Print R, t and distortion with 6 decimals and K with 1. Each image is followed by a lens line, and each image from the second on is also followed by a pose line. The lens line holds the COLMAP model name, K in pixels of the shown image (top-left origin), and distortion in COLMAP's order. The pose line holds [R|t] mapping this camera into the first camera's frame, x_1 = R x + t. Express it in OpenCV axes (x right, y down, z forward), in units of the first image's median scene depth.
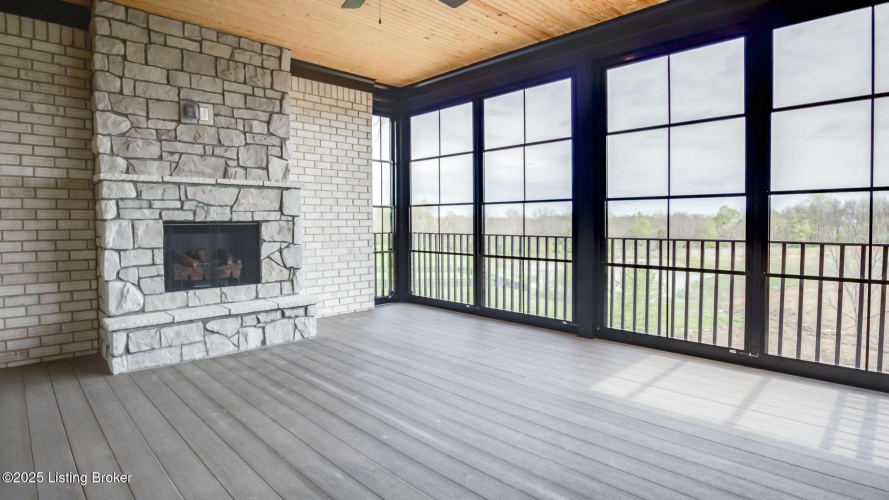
lens RADIAL K [[454.2, 0, 452.2], [0, 454.2, 247.3], [0, 0, 1]] dist [-0.038202, 0.002569]
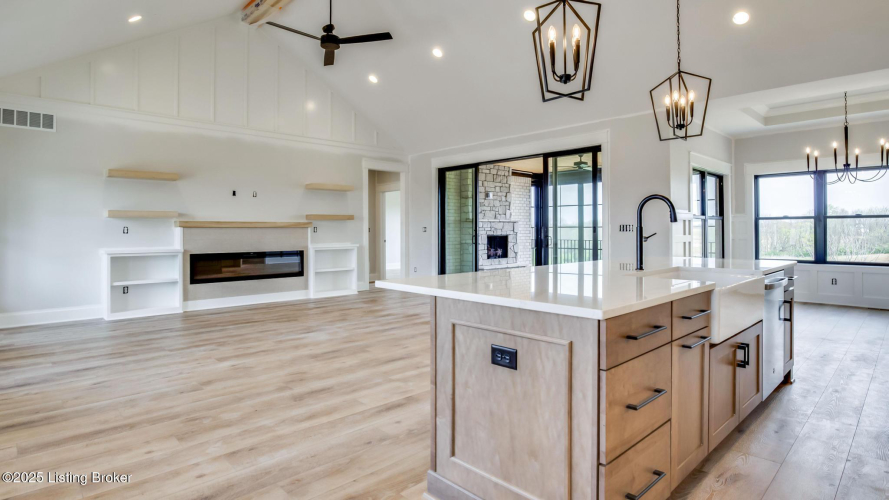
lens RADIAL K [[454.2, 0, 438.1], [0, 454.2, 235.4], [0, 0, 1]] dist [-0.038202, 0.002569]
pose [[0.998842, 0.002607, -0.048040, -0.705225], [-0.004548, 0.999175, -0.040348, 0.056834], [0.047895, 0.040520, 0.998030, -1.699850]]
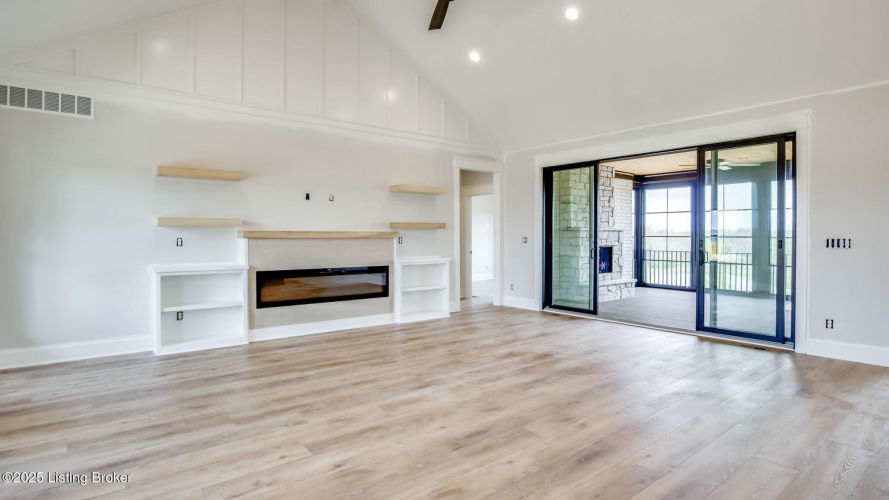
lens RADIAL K [[454.2, 0, 461.2], [0, 454.2, 246.0], [0, 0, 1]] dist [-0.038202, 0.002569]
pose [[0.994080, 0.008275, -0.108337, -0.937850], [-0.011514, 0.999504, -0.029306, 0.020733], [0.108041, 0.030380, 0.993682, -1.374002]]
